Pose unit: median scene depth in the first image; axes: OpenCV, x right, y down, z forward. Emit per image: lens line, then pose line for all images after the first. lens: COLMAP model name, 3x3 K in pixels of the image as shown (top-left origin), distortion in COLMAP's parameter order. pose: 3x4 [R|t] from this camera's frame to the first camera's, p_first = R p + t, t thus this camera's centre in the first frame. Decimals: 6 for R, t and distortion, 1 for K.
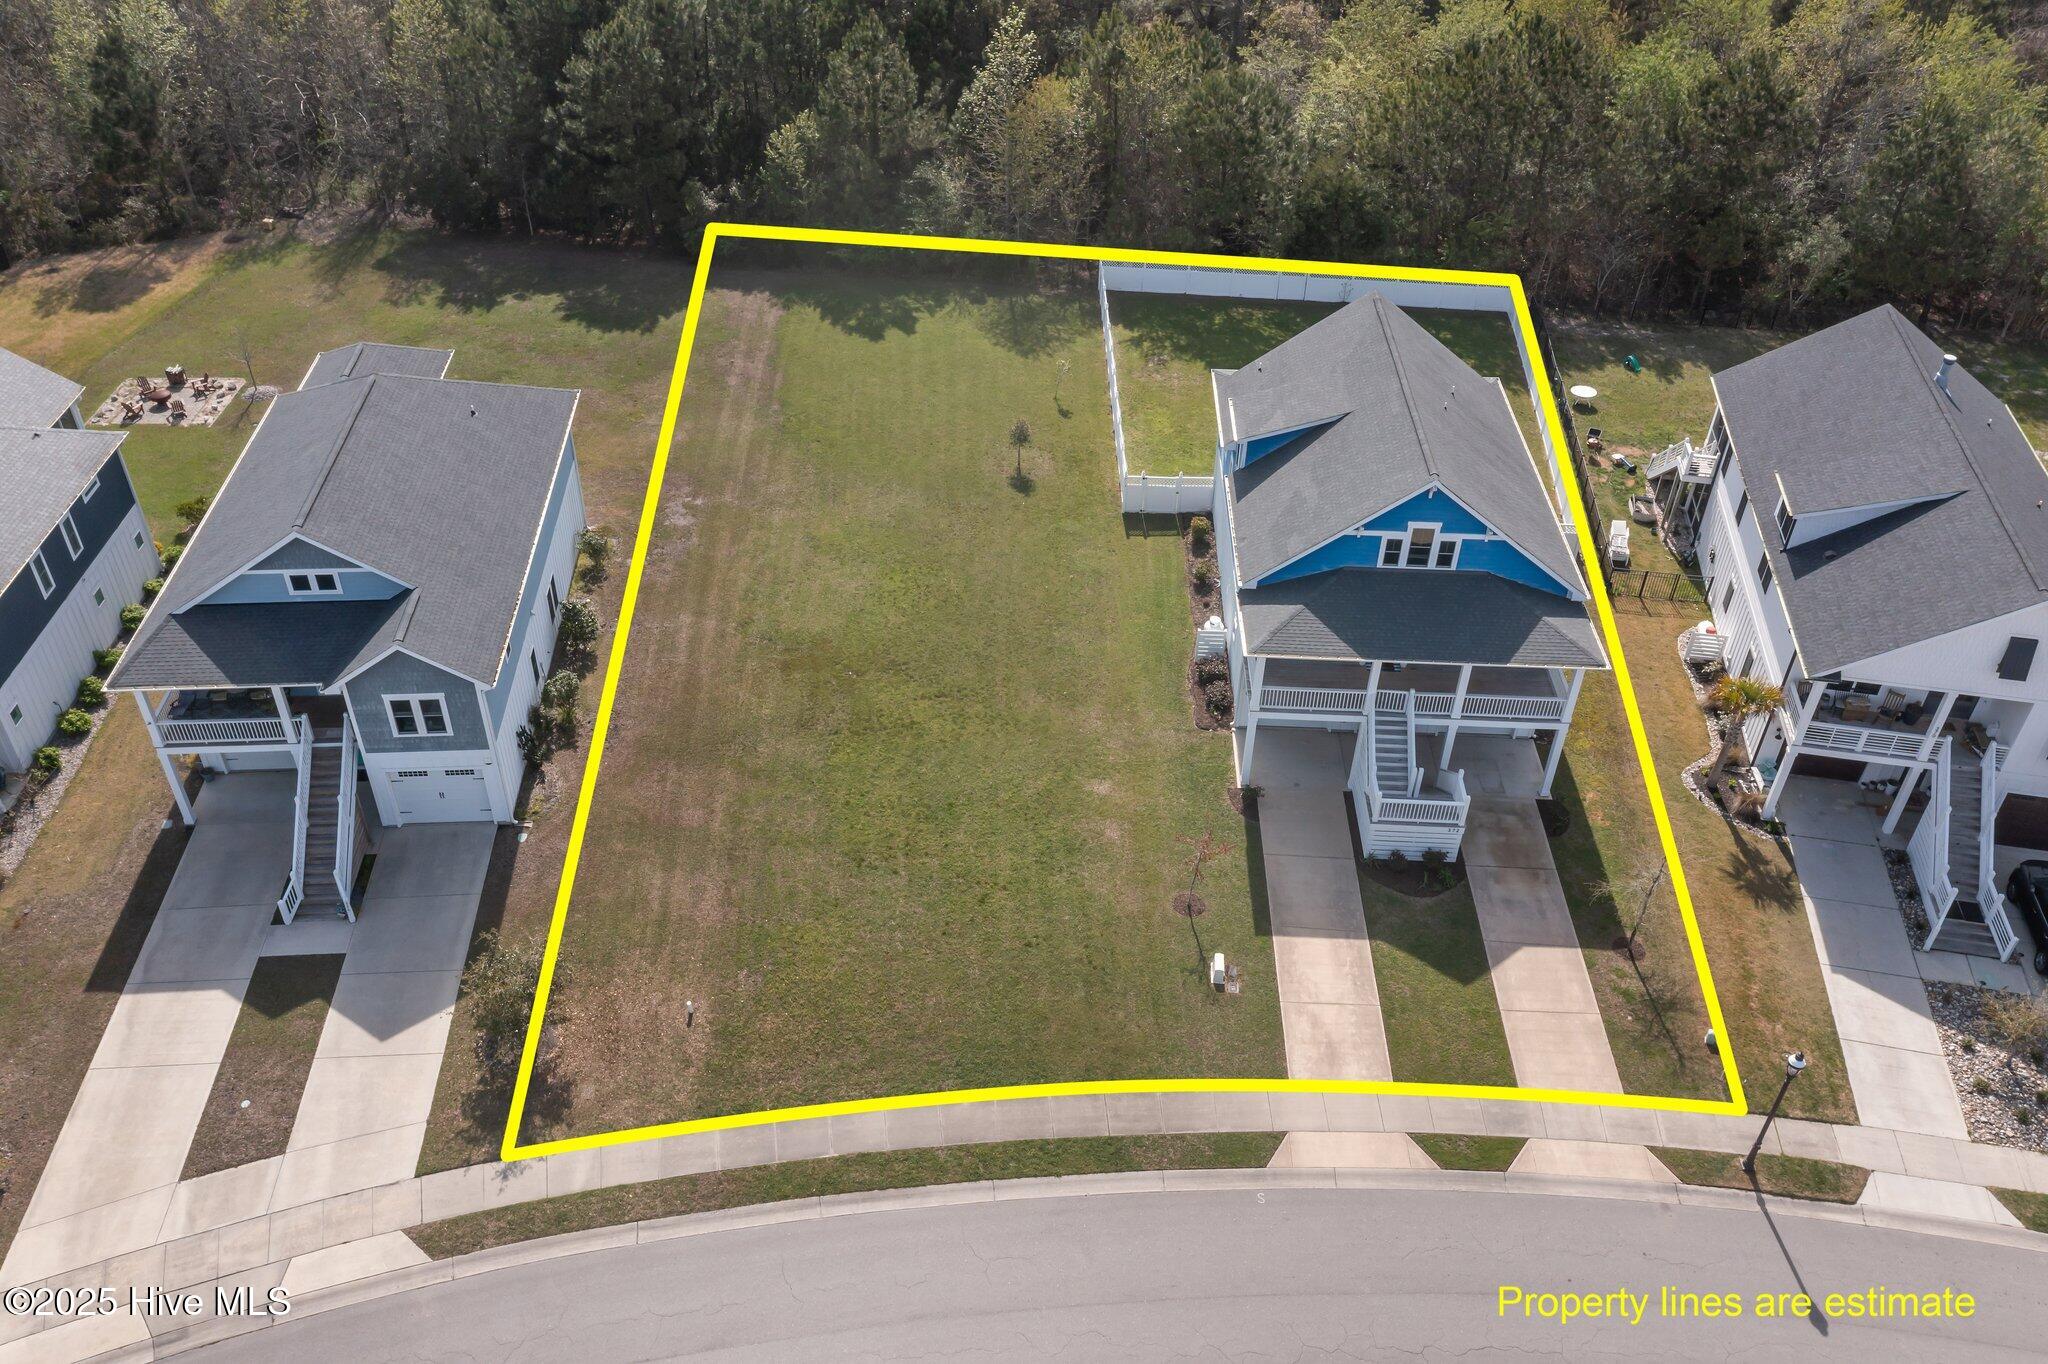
lens RADIAL K [[1639.6, 0, 1024.0], [0, 1639.6, 682.0], [0, 0, 1]] dist [-0.007466, 0.005848]
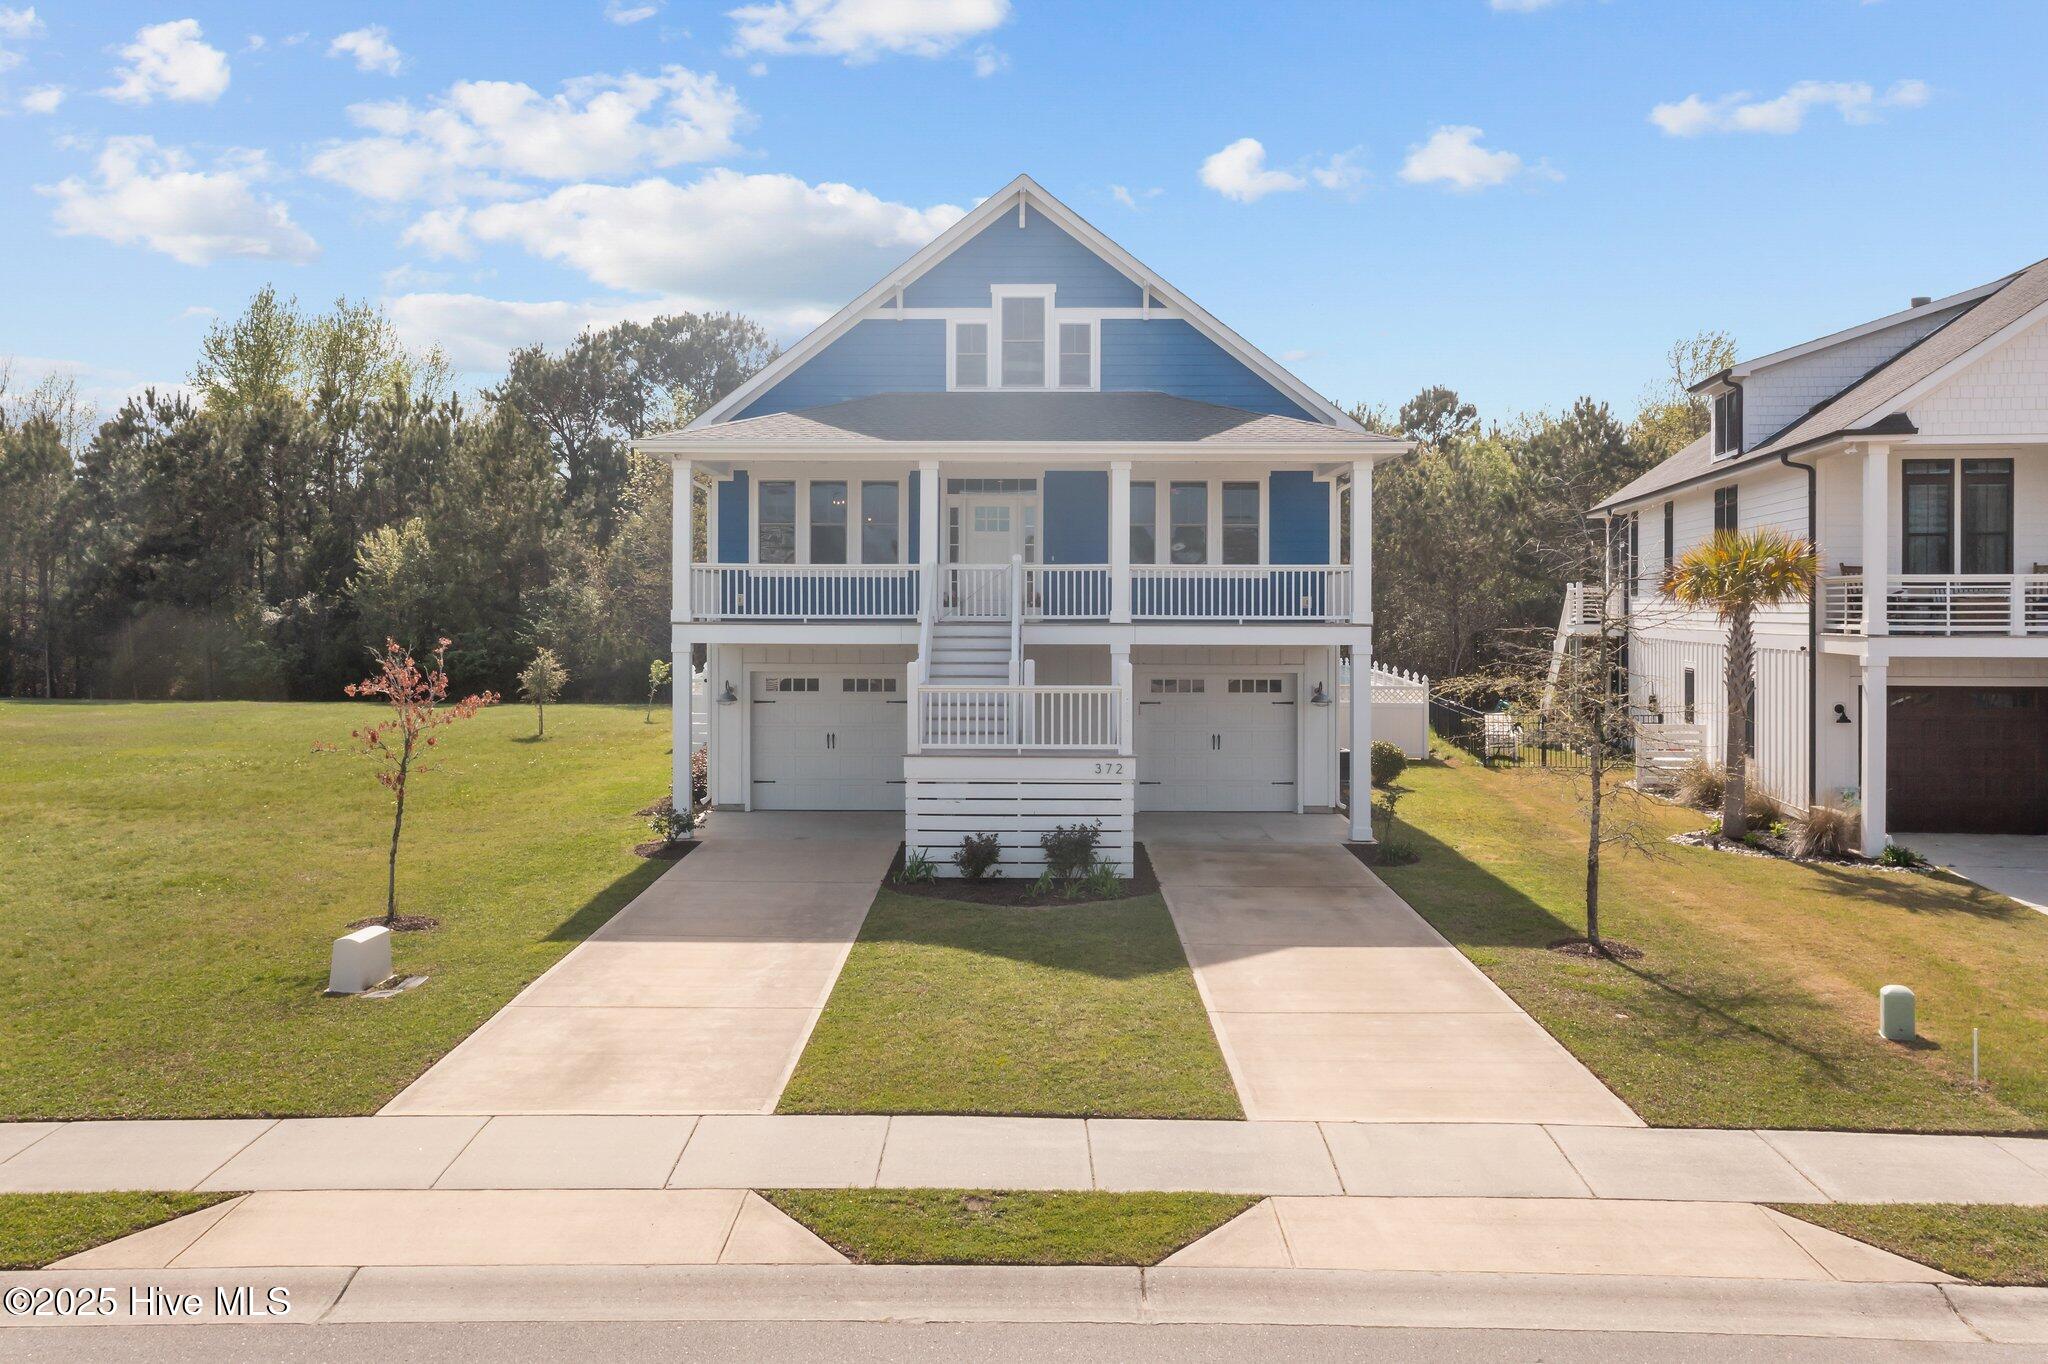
lens RADIAL K [[1654.4, 0, 1022.4], [0, 1654.4, 583.6], [0, 0, 1]] dist [-0.000578, -0.000017]
pose [[0.999540, -0.017075, 0.025048, 0.238874], [0.029000, 0.779257, -0.626033, 0.319264], [-0.008830, 0.626472, 0.779394, 0.674440]]
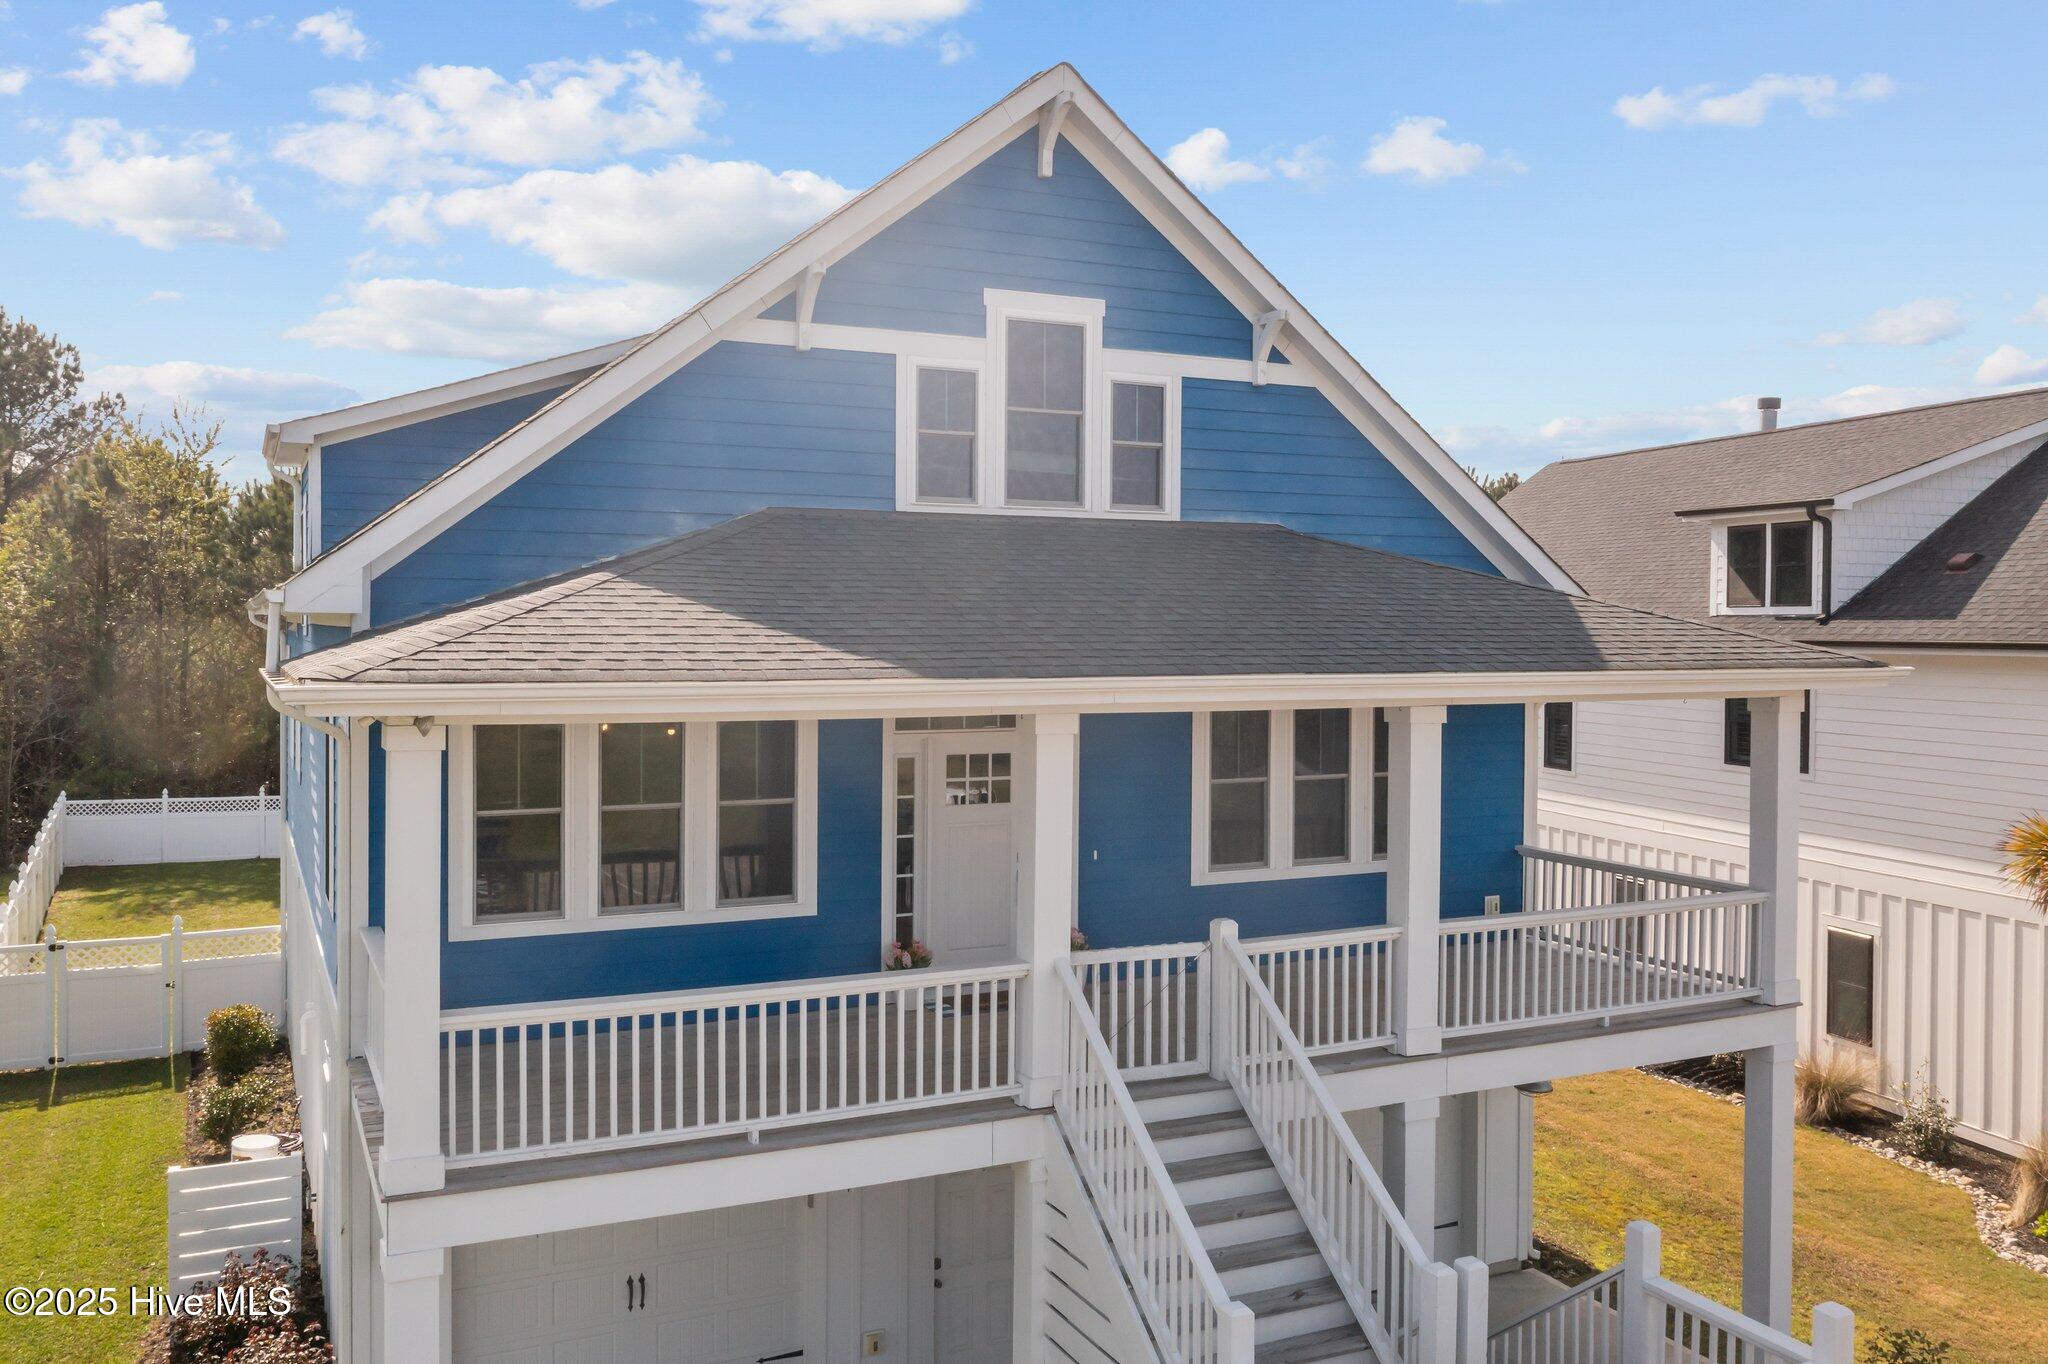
lens RADIAL K [[1626.0, 0, 1016.6], [0, 1626.0, 635.6], [0, 0, 1]] dist [-0.003244, 0.000838]
pose [[0.886333, -0.018898, 0.462662, 0.128599], [0.294273, 0.794436, -0.531296, 0.079526], [-0.357515, 0.607054, 0.709696, 0.889412]]
